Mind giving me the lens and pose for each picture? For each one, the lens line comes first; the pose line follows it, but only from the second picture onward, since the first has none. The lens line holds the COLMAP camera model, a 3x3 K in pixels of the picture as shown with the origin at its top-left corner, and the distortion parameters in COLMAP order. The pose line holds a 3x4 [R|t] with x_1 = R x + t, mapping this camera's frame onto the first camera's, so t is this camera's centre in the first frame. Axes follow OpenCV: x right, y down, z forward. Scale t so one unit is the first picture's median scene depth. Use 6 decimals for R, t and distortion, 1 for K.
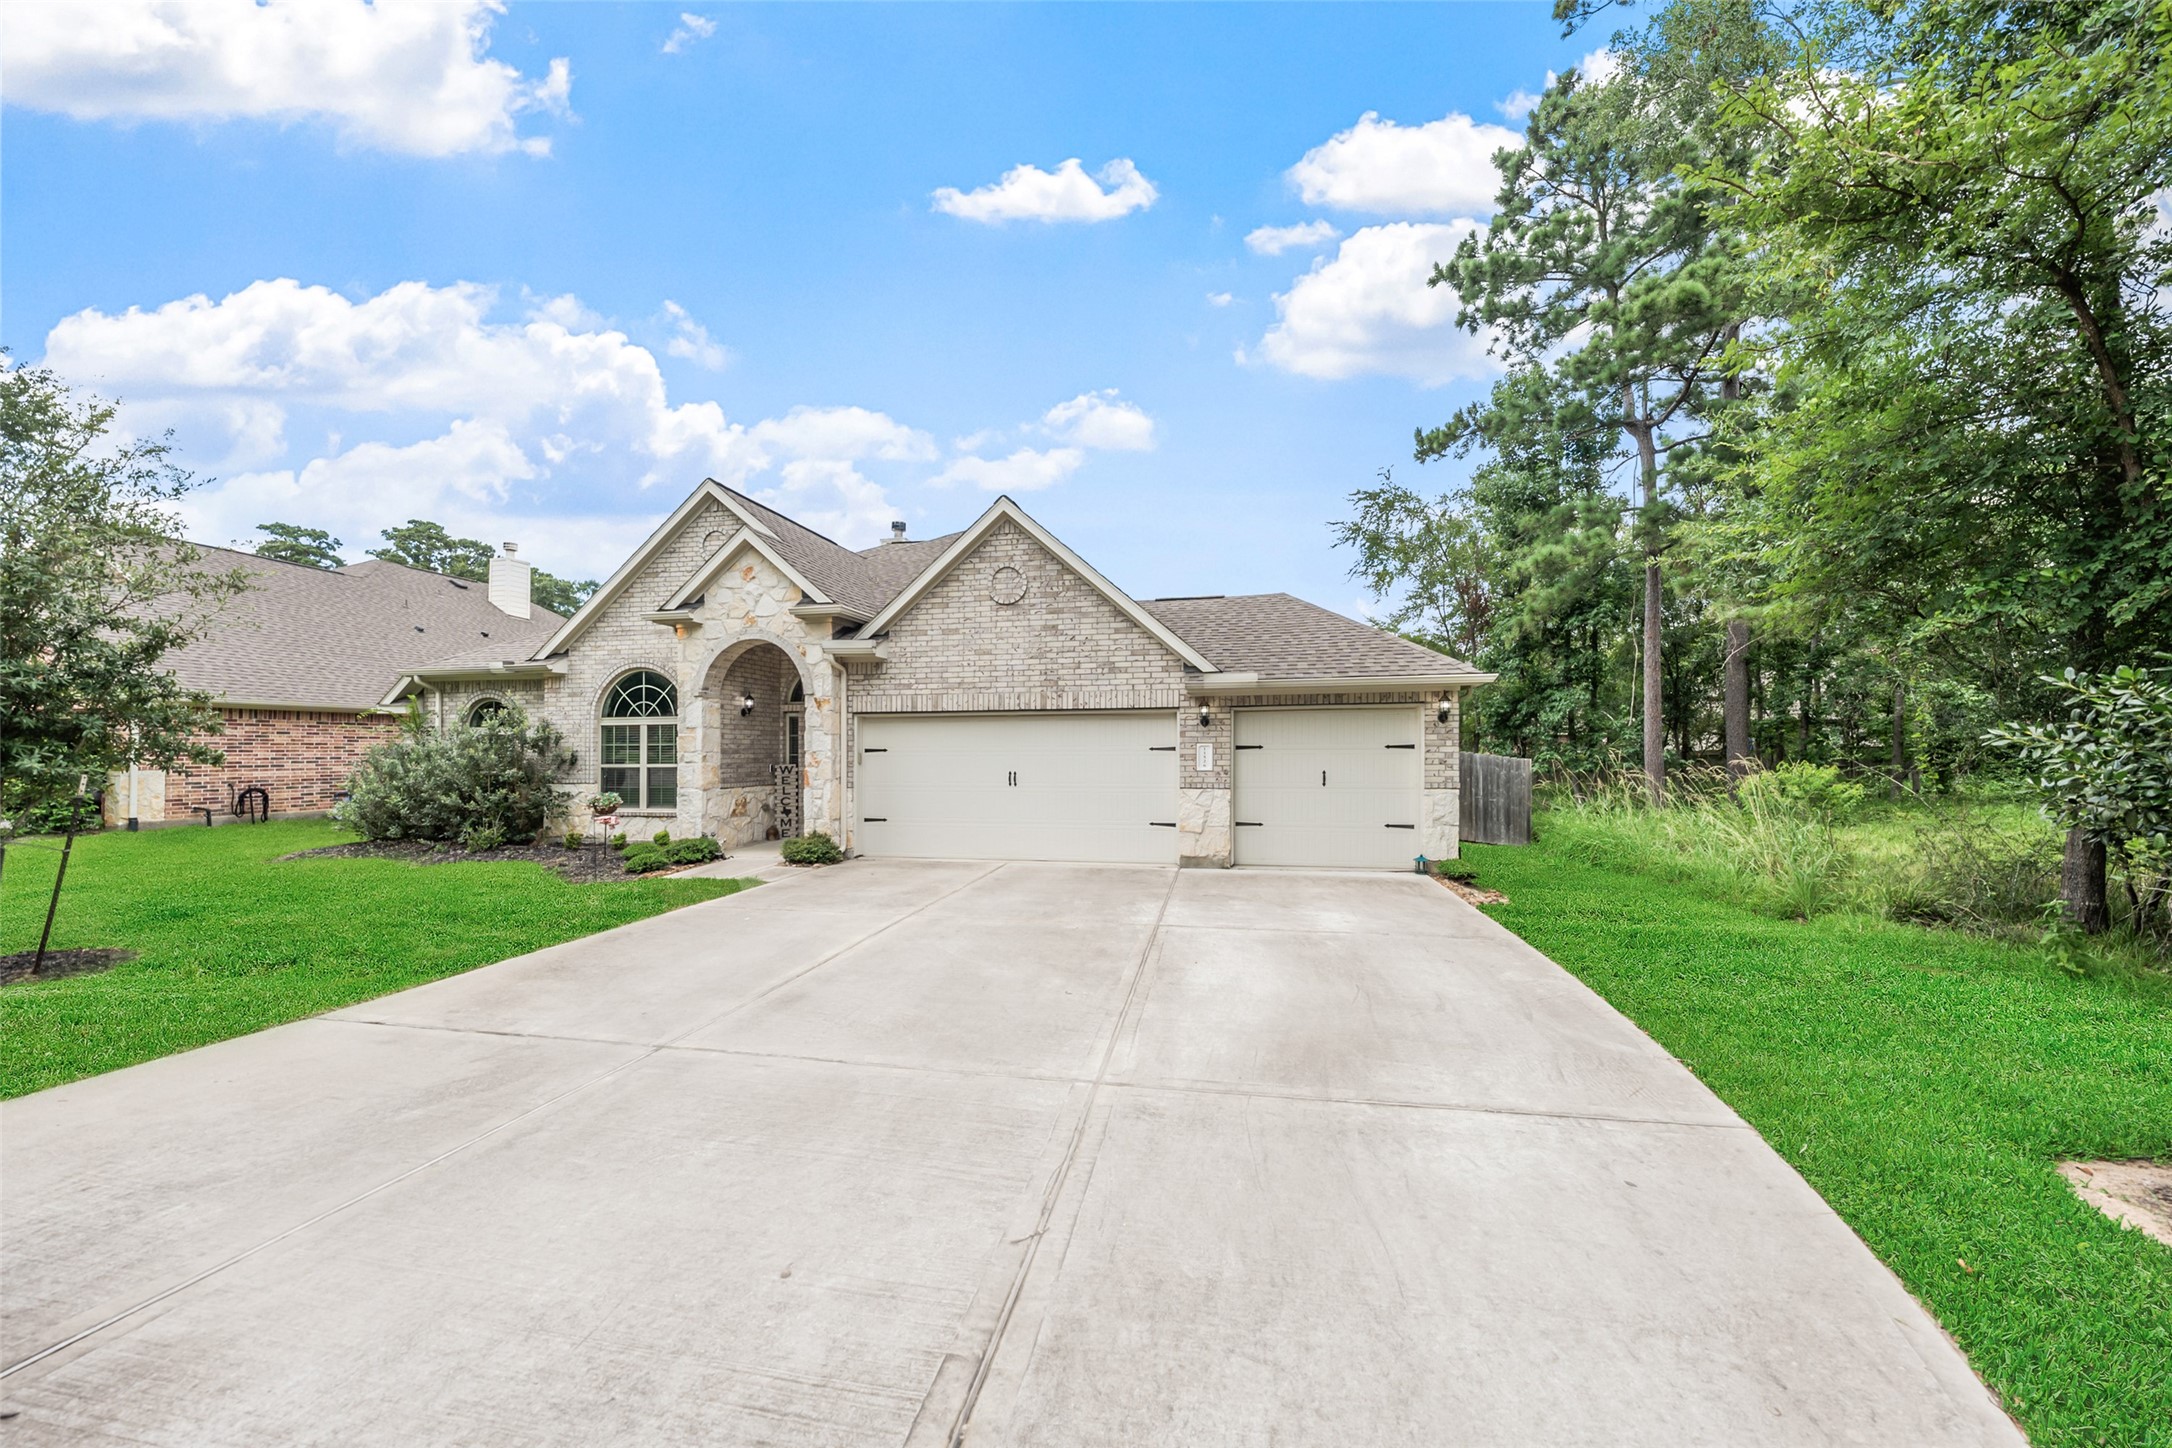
lens RADIAL K [[751.3, 0, 1043.9], [0, 751.3, 681.4], [0, 0, 1]] dist [-0.001289, -0.000135]
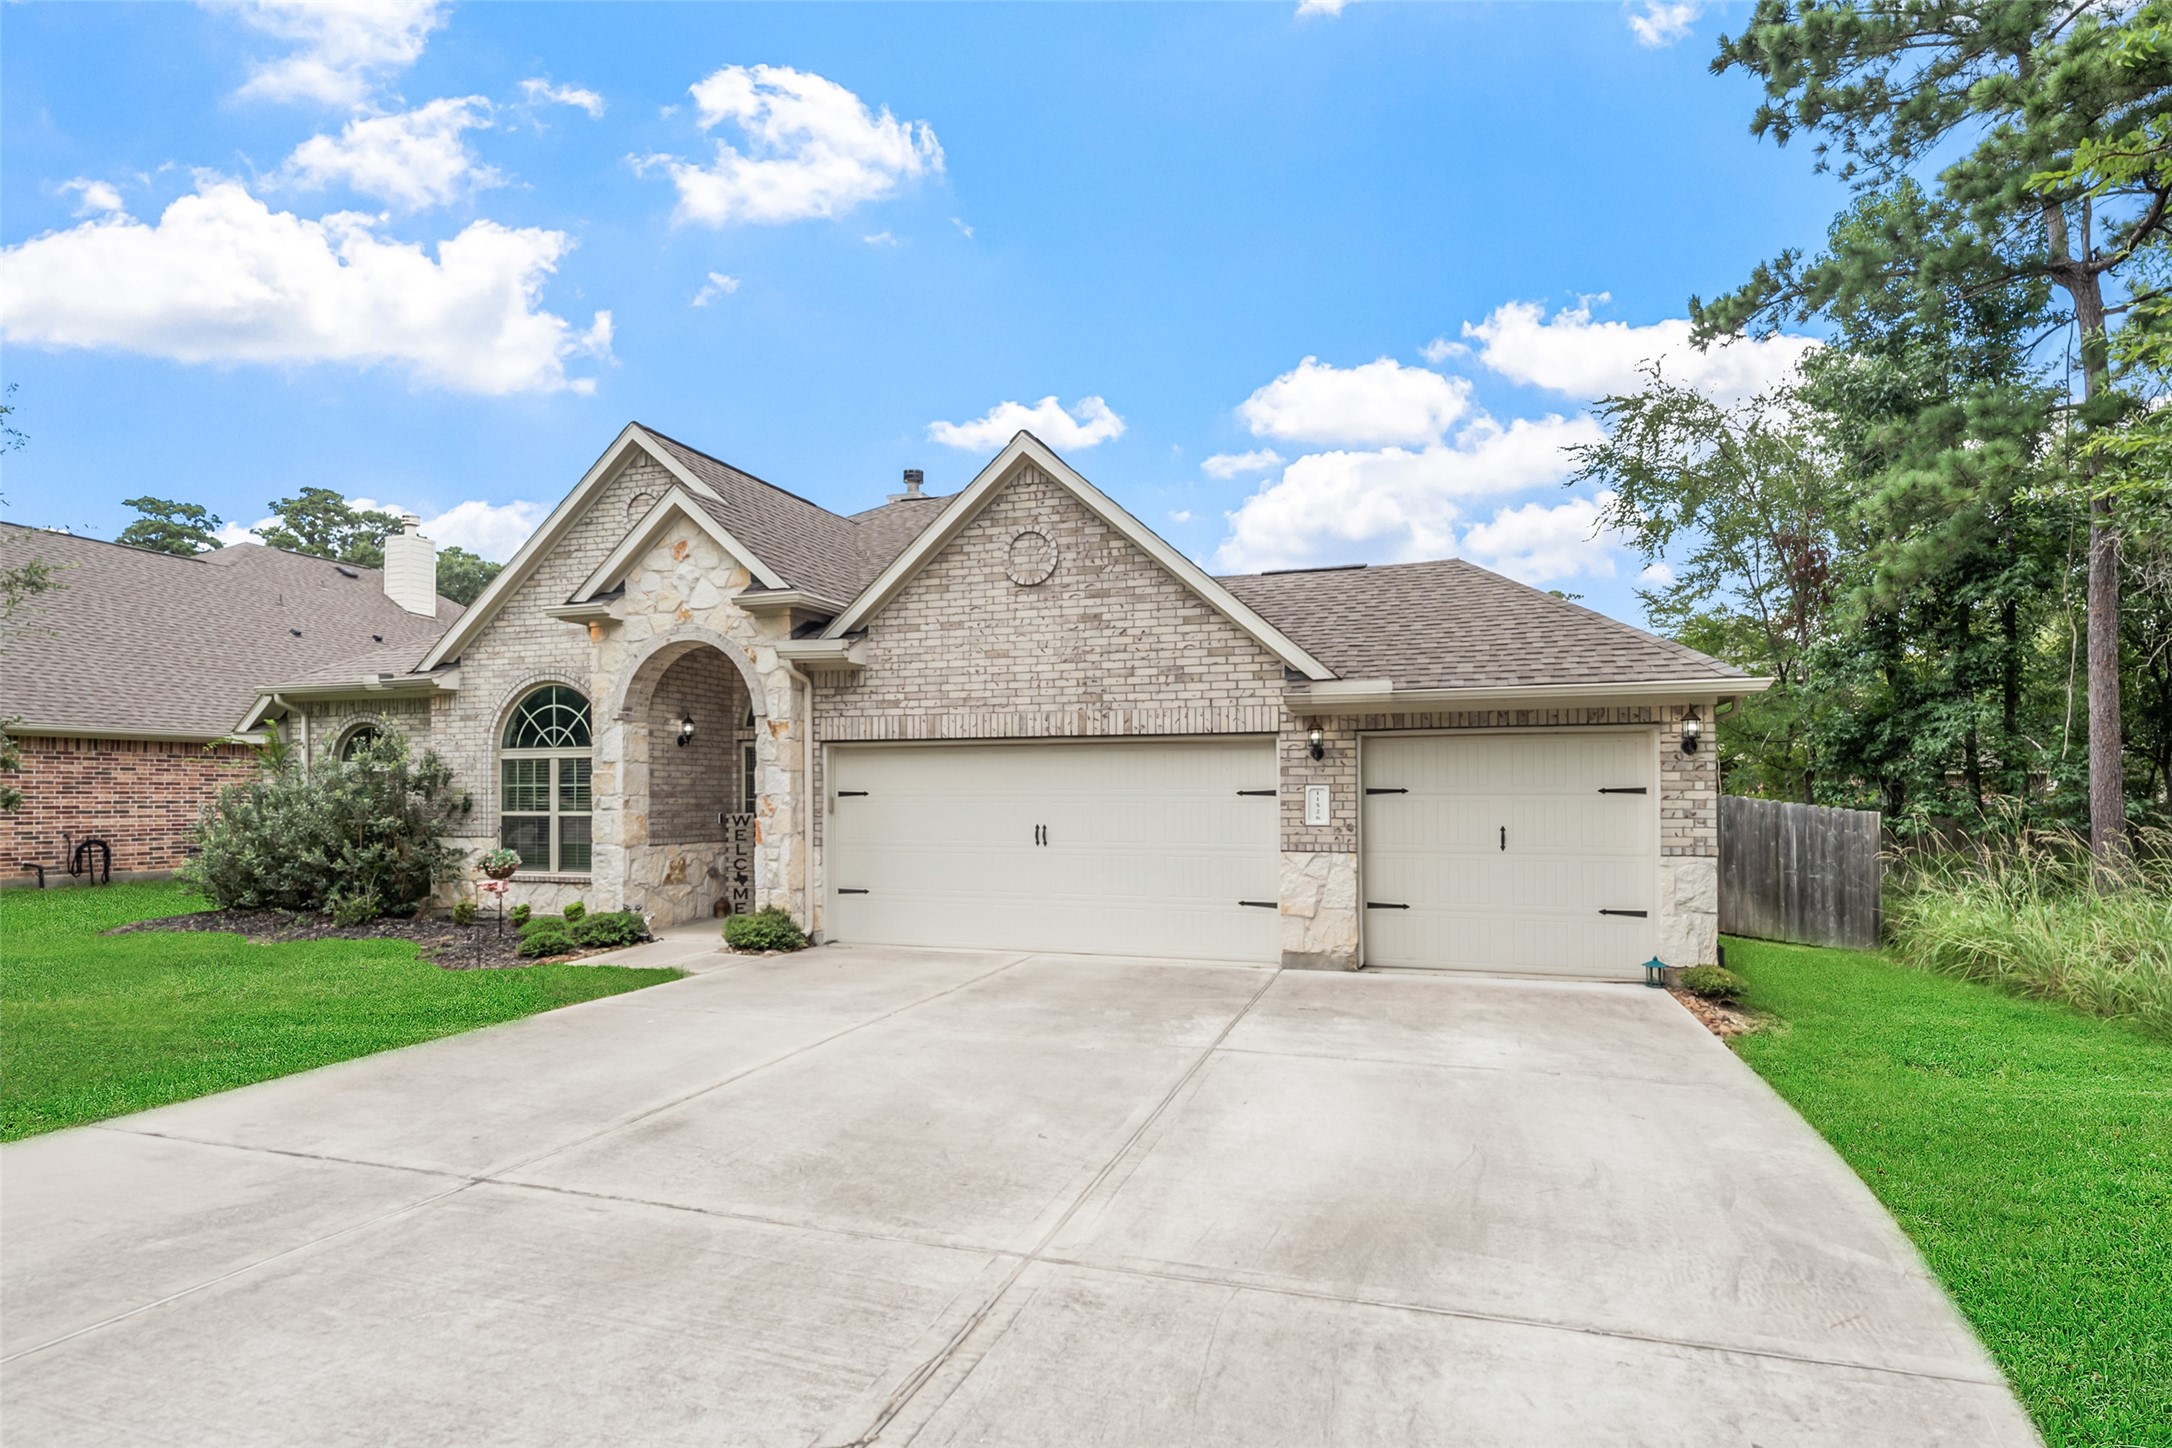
lens RADIAL K [[1096.4, 0, 1012.9], [0, 1096.4, 693.0], [0, 0, 1]] dist [0.004325, 0.000282]
pose [[0.991320, -0.008344, -0.131204, 0.066225], [0.008088, 0.999964, -0.002485, 0.000046], [0.131220, 0.001402, 0.991352, -0.012918]]
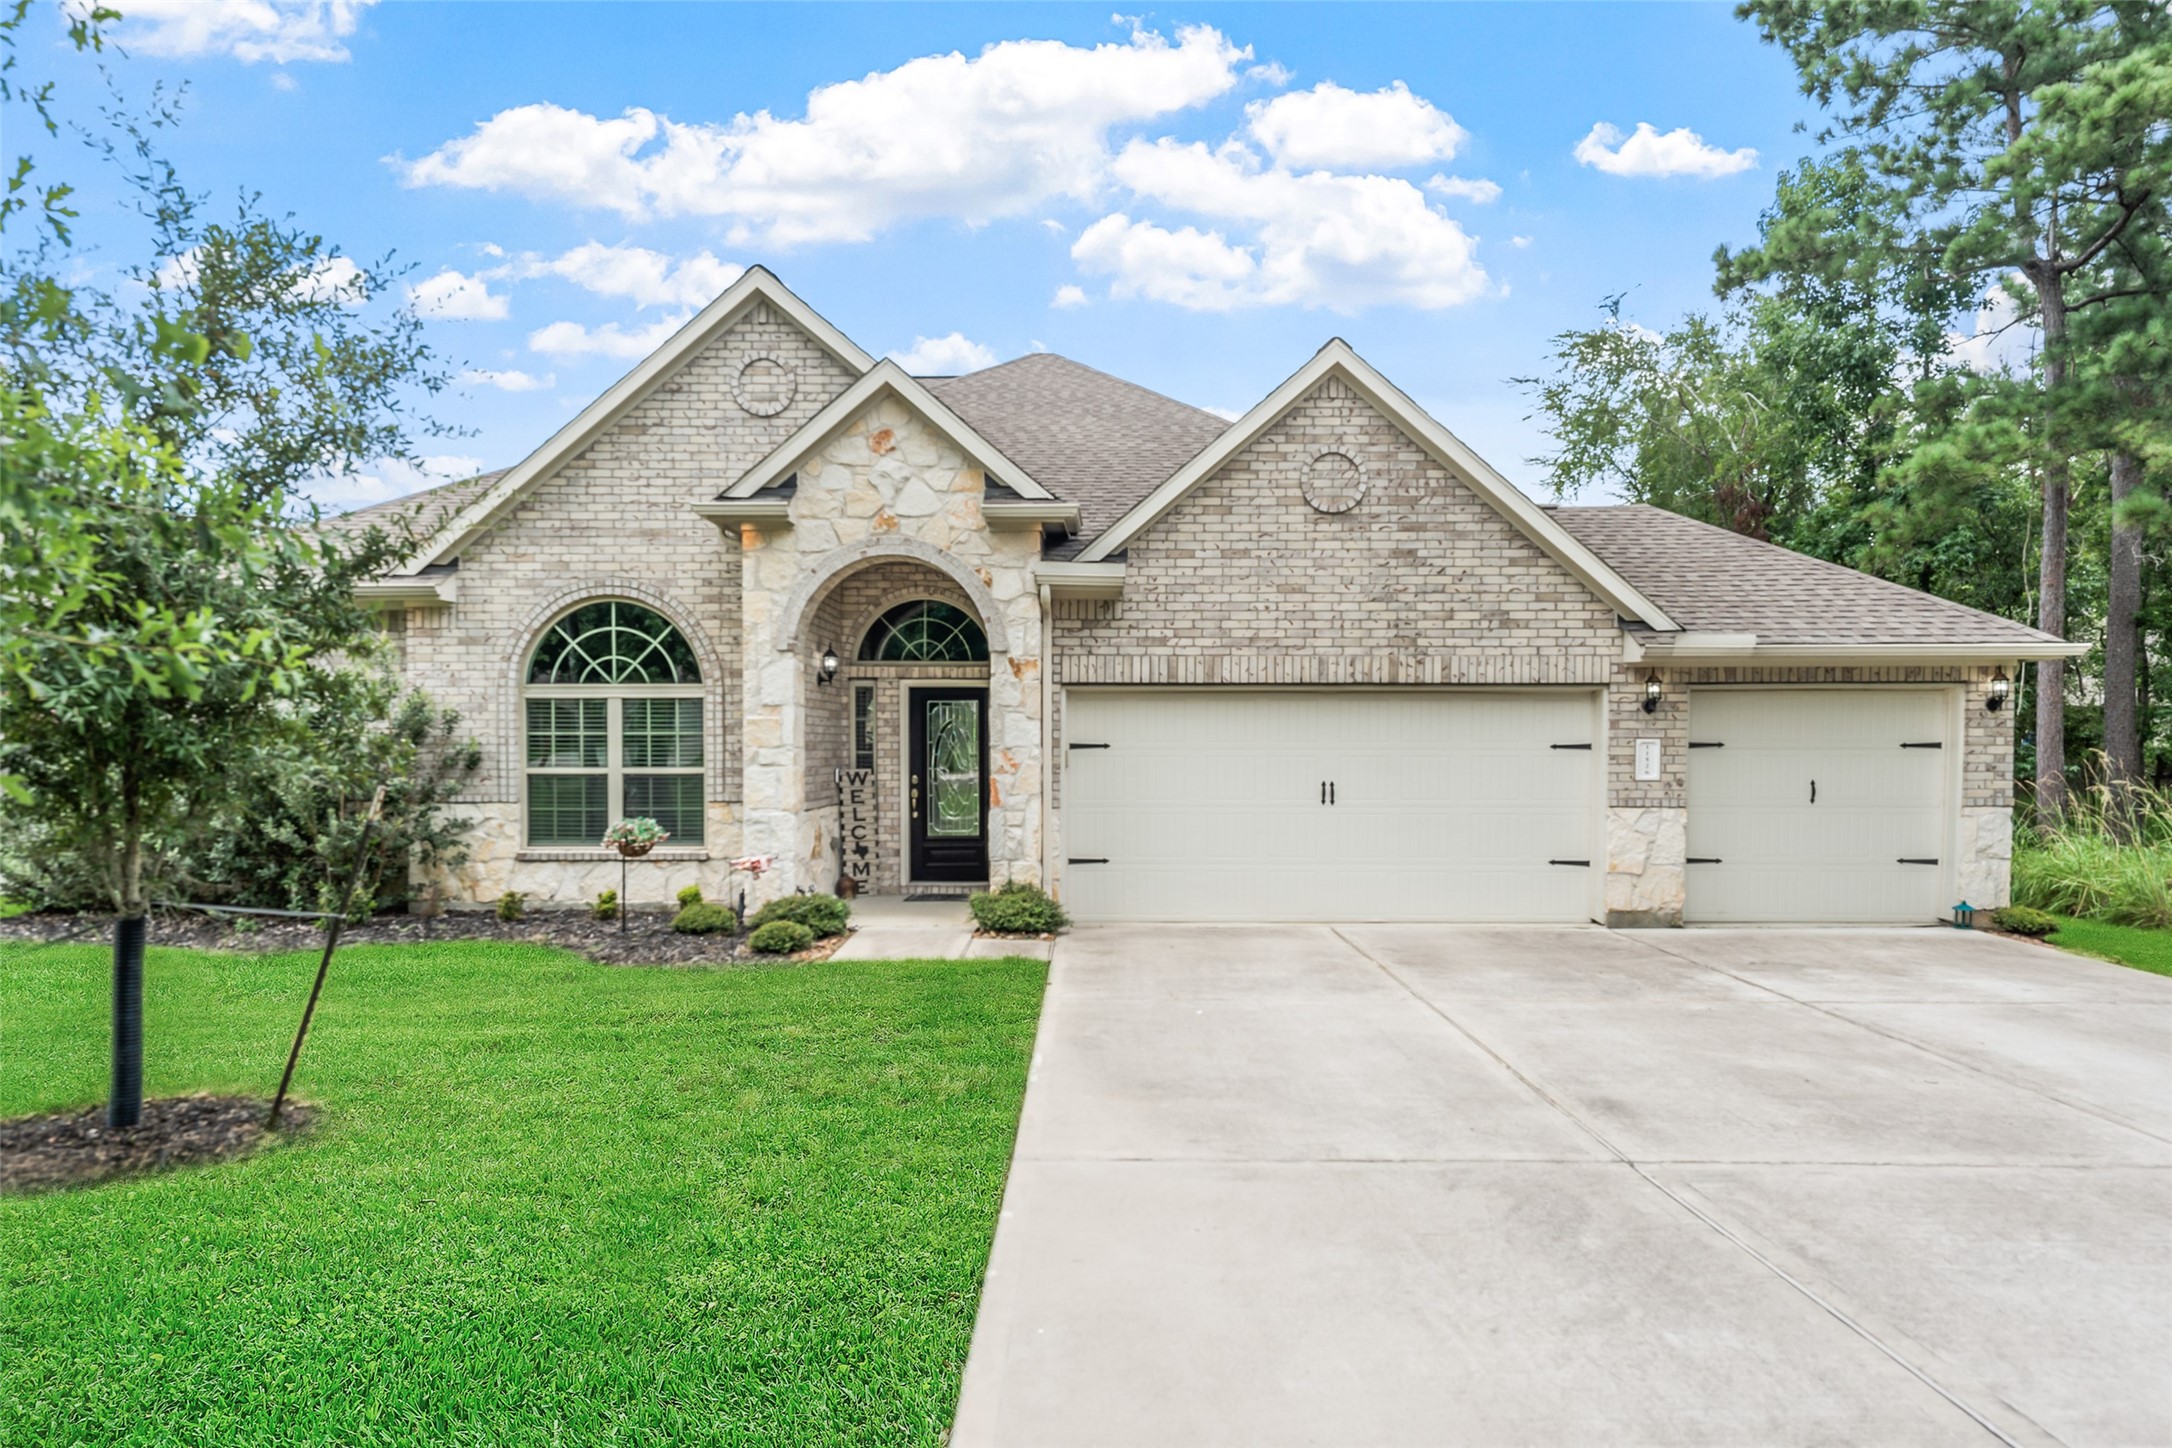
lens RADIAL K [[1363.8, 0, 1009.4], [0, 1363.8, 655.2], [0, 0, 1]] dist [0.002611, 0.004374]
pose [[0.982450, 0.017716, 0.185684, -0.506909], [-0.022676, 0.999440, 0.024622, -0.006570], [-0.185144, -0.028400, 0.982301, -0.061035]]
